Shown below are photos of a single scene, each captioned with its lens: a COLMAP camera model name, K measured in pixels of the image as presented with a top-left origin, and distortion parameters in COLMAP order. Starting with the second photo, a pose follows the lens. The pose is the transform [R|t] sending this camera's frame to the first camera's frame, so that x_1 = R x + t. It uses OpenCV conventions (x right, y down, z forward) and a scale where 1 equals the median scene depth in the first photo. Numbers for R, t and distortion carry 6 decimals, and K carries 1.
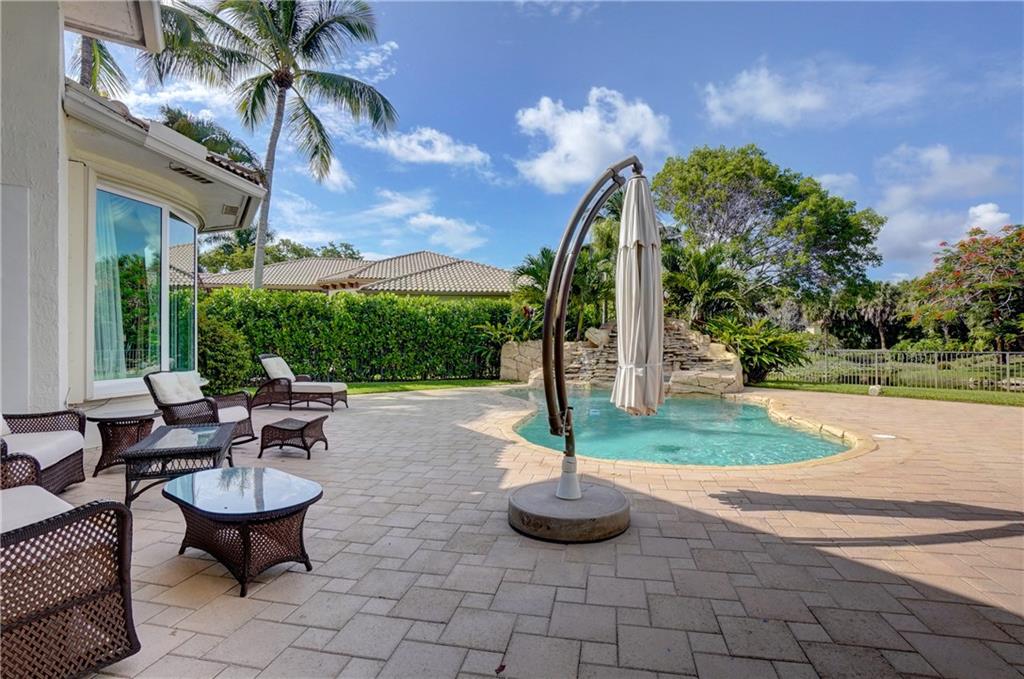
lens RADIAL K [[489.4, 0, 526.6], [0, 489.4, 338.3], [0, 0, 1]] dist [-0.067968, 0.031042]
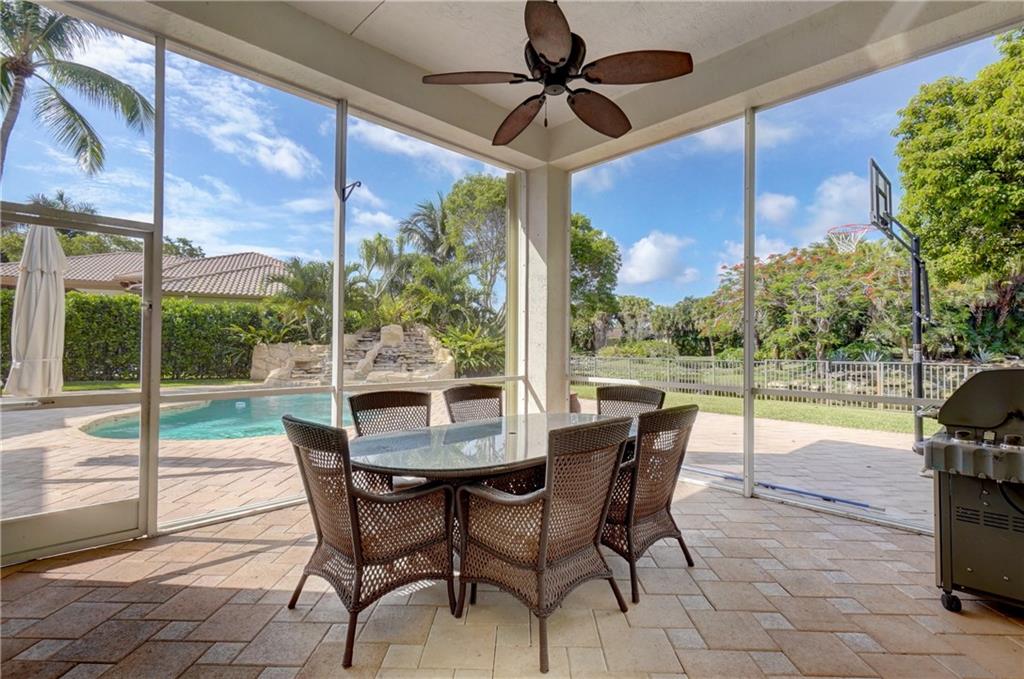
lens RADIAL K [[472.7, 0, 527.5], [0, 472.7, 339.1], [0, 0, 1]] dist [-0.000855, -0.000458]
pose [[0.983783, 0.020331, 0.178205, 0.309391], [-0.019390, 0.999787, -0.007022, -0.006290], [-0.178310, 0.003453, 0.983968, -0.109965]]
